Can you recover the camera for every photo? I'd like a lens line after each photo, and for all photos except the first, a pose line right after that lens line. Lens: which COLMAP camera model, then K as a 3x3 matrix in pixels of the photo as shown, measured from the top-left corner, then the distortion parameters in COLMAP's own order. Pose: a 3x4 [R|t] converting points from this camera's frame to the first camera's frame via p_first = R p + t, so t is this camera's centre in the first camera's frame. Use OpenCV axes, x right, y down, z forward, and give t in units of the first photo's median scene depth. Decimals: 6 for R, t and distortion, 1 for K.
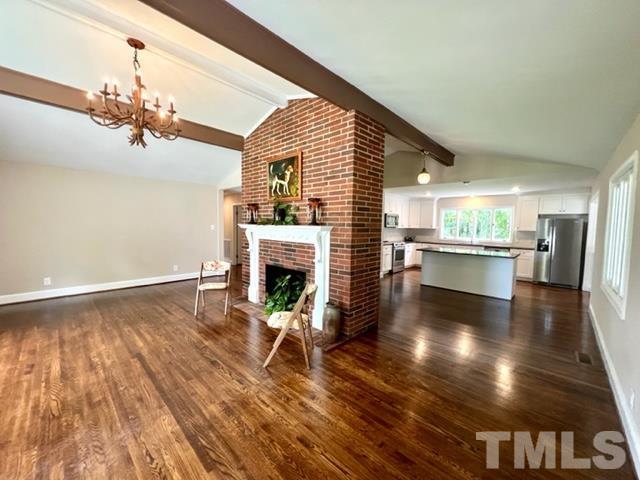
lens RADIAL K [[254.4, 0, 317.1], [0, 254.4, 240.1], [0, 0, 1]] dist [0.001969, 0.000098]
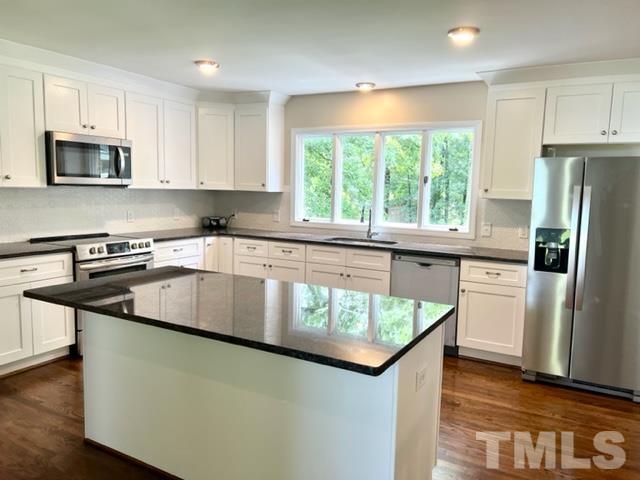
lens RADIAL K [[483.5, 0, 320.8], [0, 483.5, 240.3], [0, 0, 1]] dist [0.043656, -0.025207]
pose [[0.966234, -0.021799, 0.256744, 0.456370], [0.007872, 0.998447, 0.055149, -0.021089], [-0.257548, -0.051266, 0.964905, 0.497844]]
